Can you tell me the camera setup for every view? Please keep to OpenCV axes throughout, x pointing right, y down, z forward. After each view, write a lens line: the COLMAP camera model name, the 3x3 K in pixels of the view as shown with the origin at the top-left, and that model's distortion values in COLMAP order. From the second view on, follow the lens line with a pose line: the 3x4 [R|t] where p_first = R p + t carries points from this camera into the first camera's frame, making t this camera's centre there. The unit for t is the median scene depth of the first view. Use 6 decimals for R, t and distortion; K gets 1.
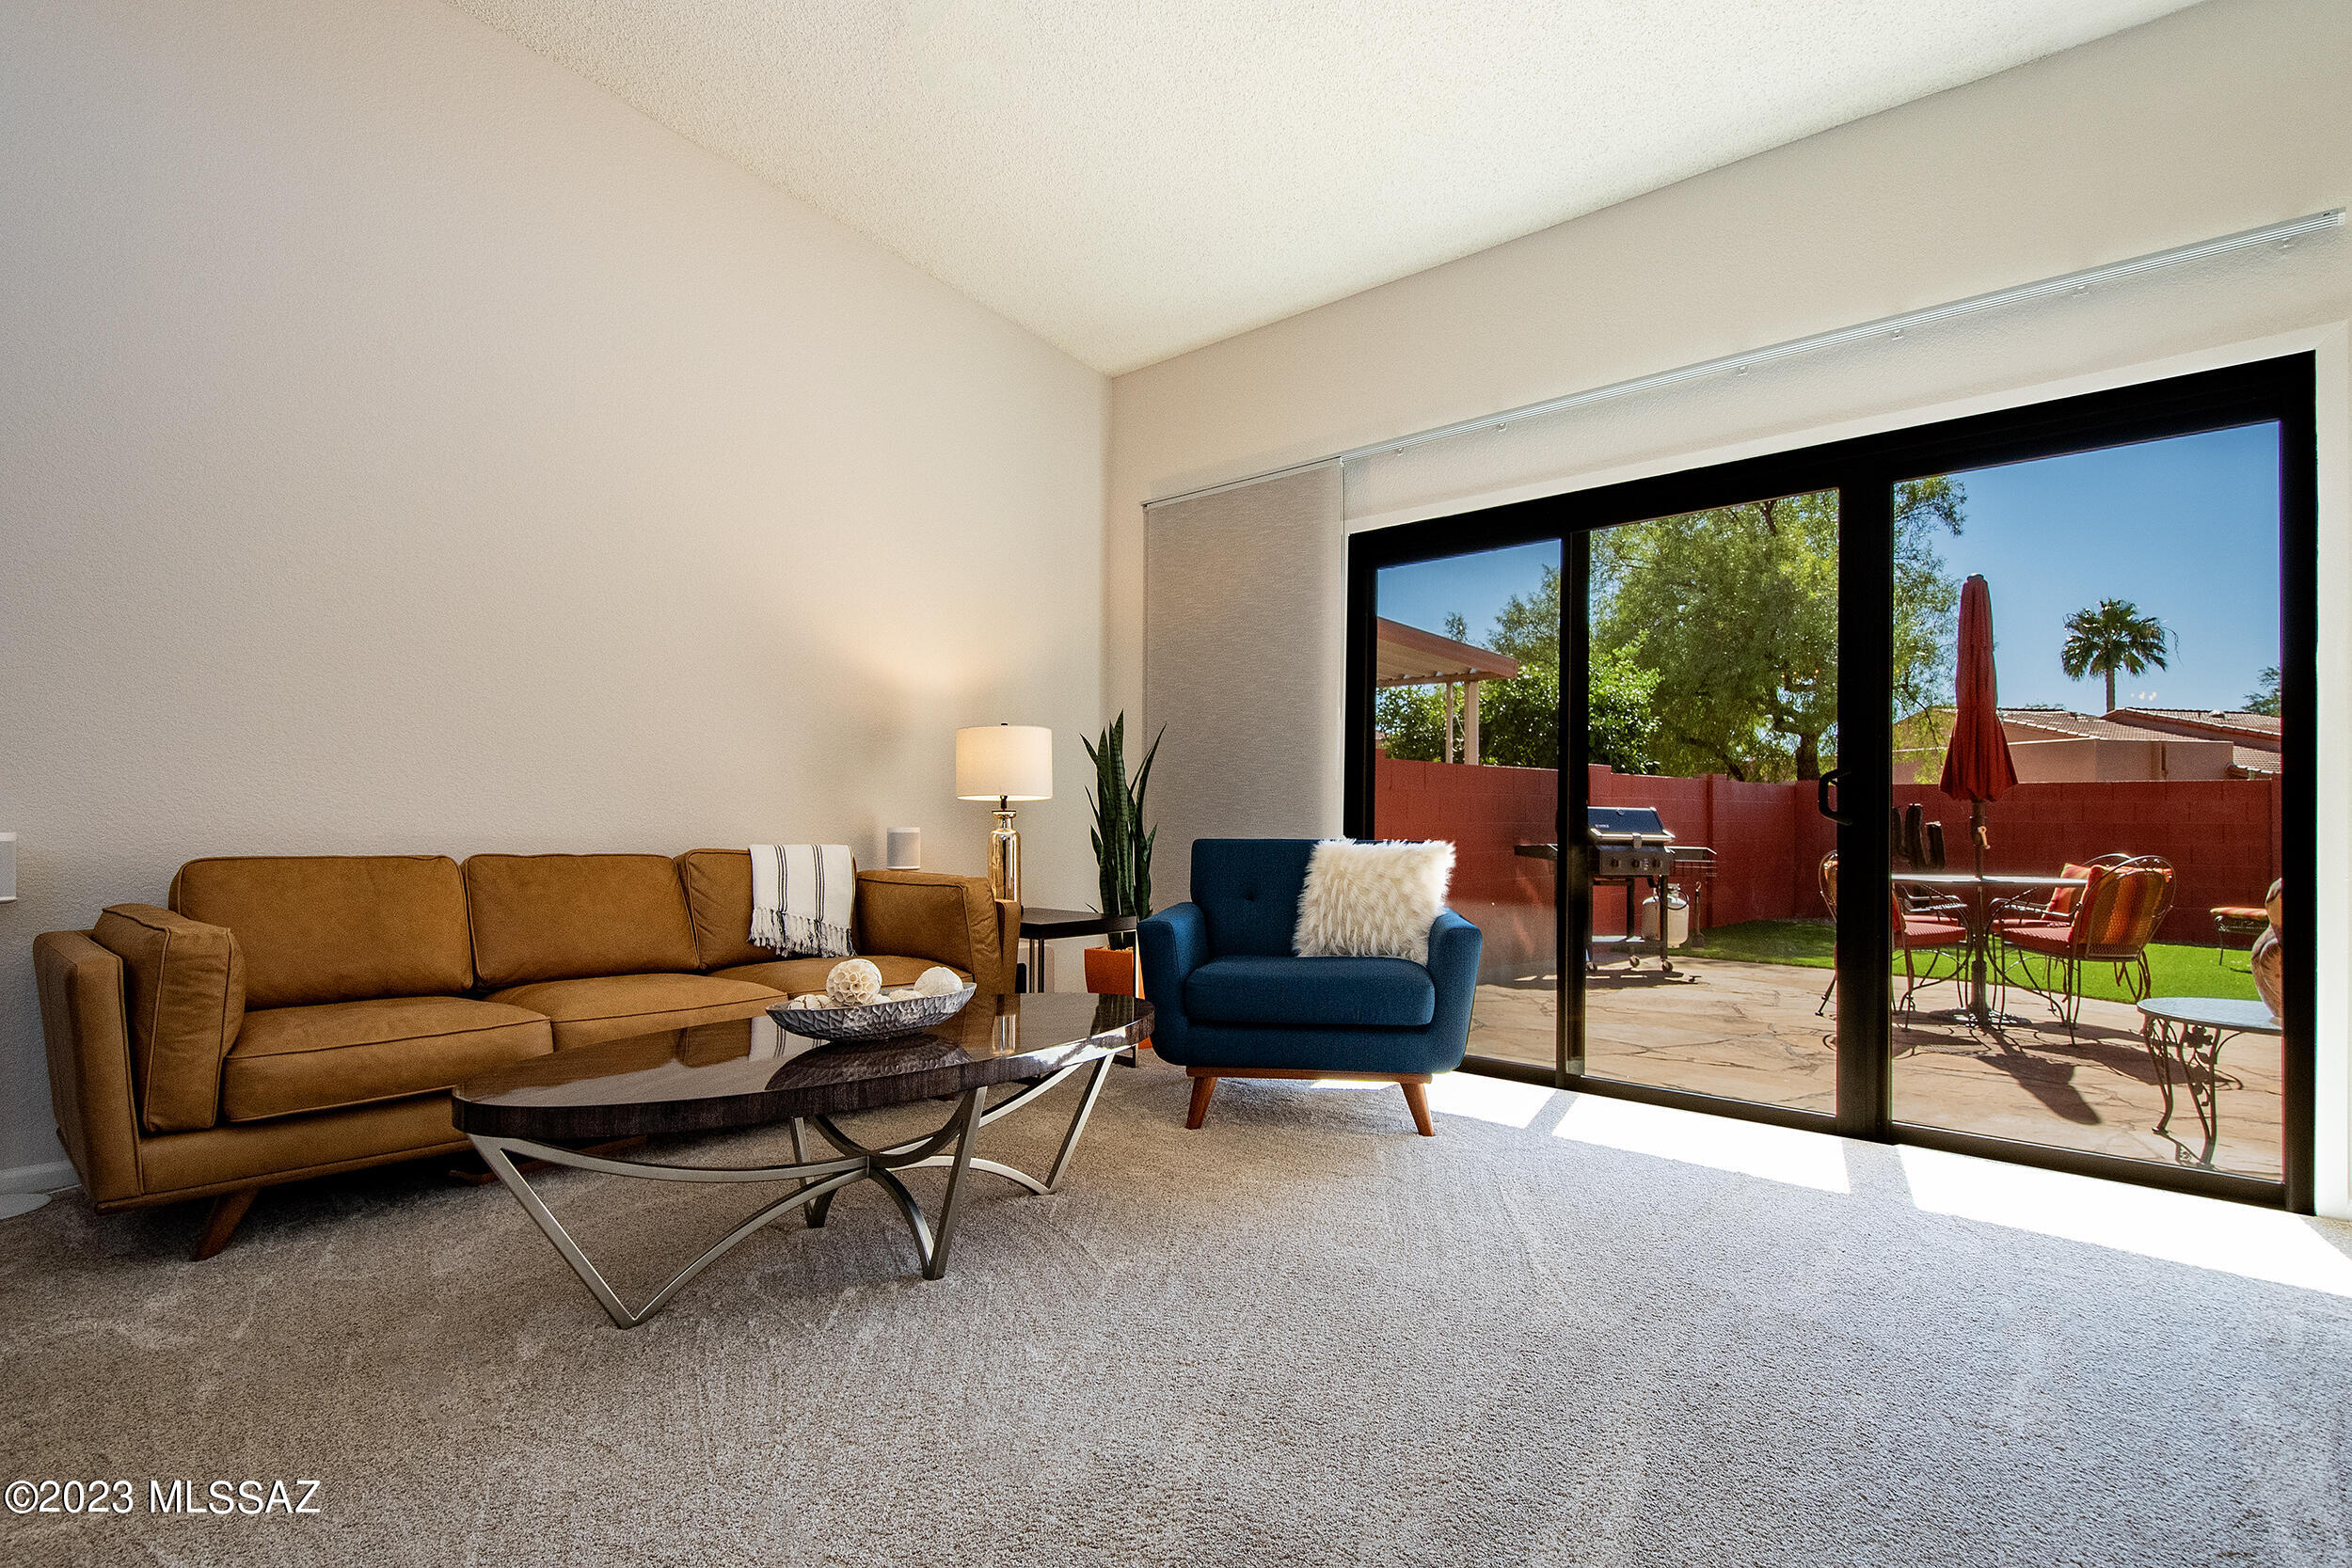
lens RADIAL K [[1191.3, 0, 1171.2], [0, 1191.3, 807.1], [0, 0, 1]] dist [0.026773, -0.028609]
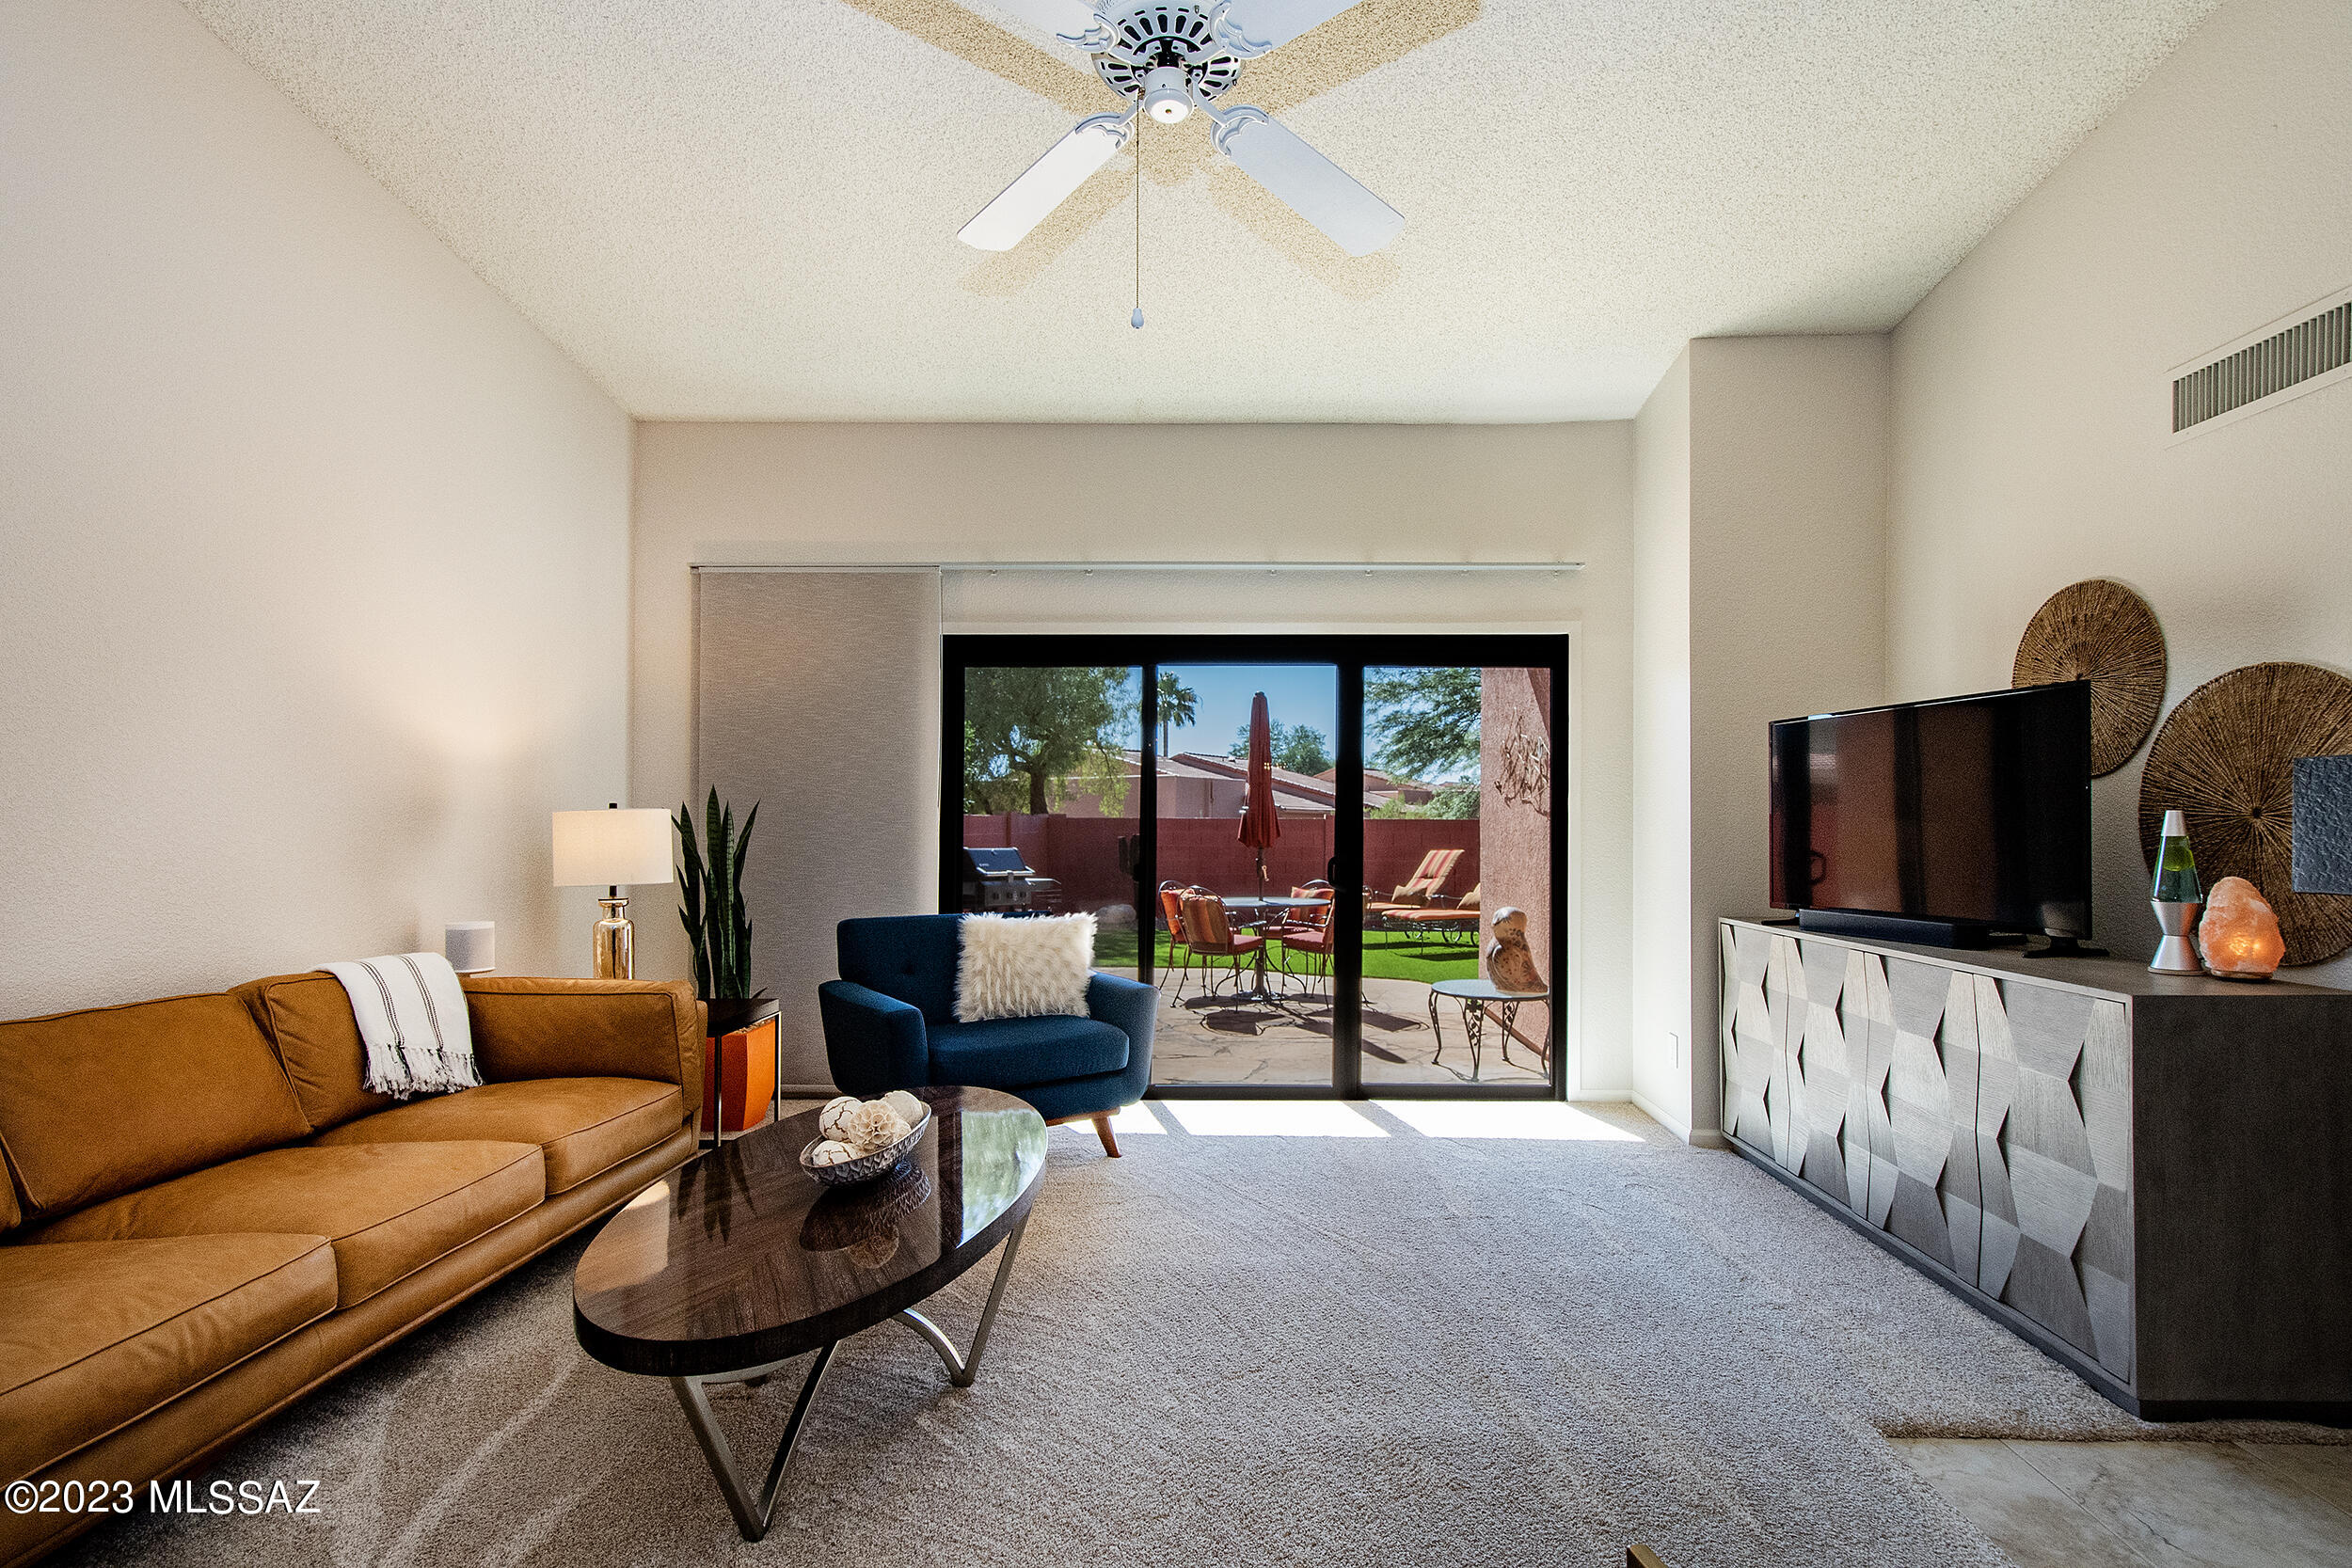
lens RADIAL K [[1090.2, 0, 1229.4], [0, 1090.2, 809.9], [0, 0, 1]] dist [-0.011771, -0.000744]
pose [[0.733635, 0.006466, 0.679513, -0.416975], [-0.004172, 0.999979, -0.005011, -0.071529], [-0.679531, 0.000841, 0.733646, 0.079854]]
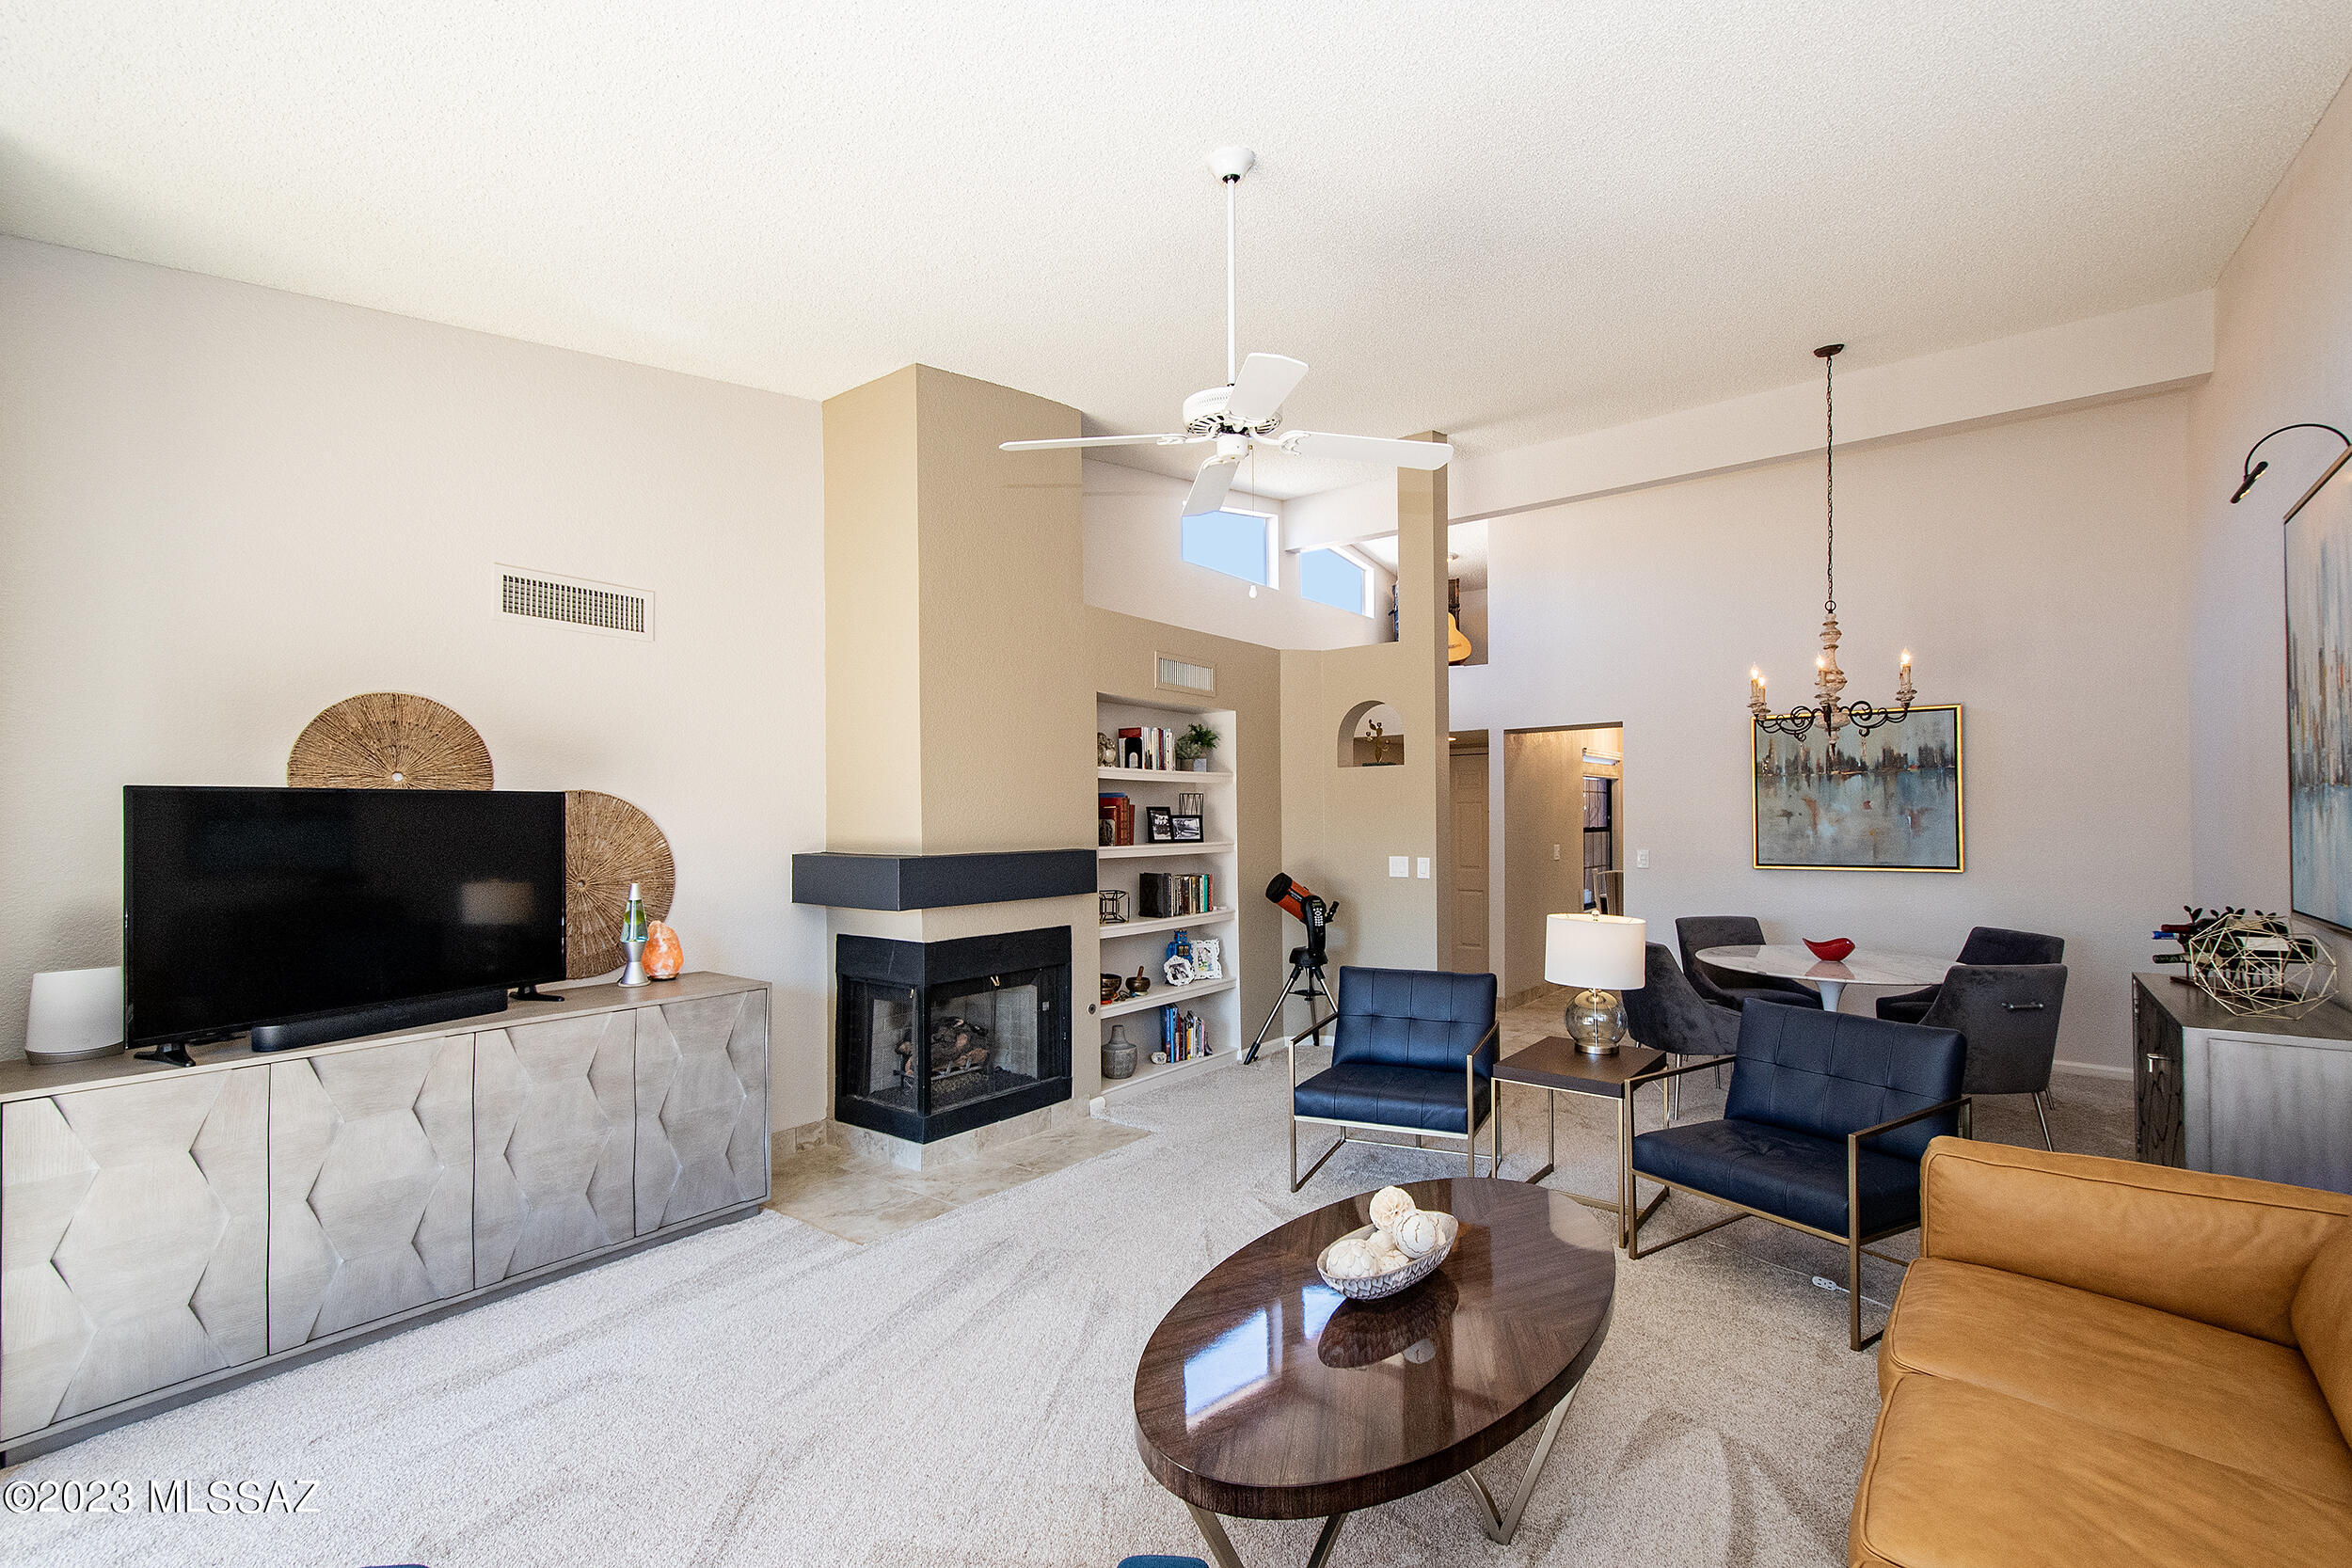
lens RADIAL K [[1027.2, 0, 1197.3], [0, 1027.2, 796.9], [0, 0, 1]] dist [0.019215, -0.004968]
pose [[-0.995254, 0.002747, -0.097274, -0.002994], [0.004586, 0.999815, -0.018686, -0.138895], [0.097205, -0.019044, -0.995082, 1.220809]]
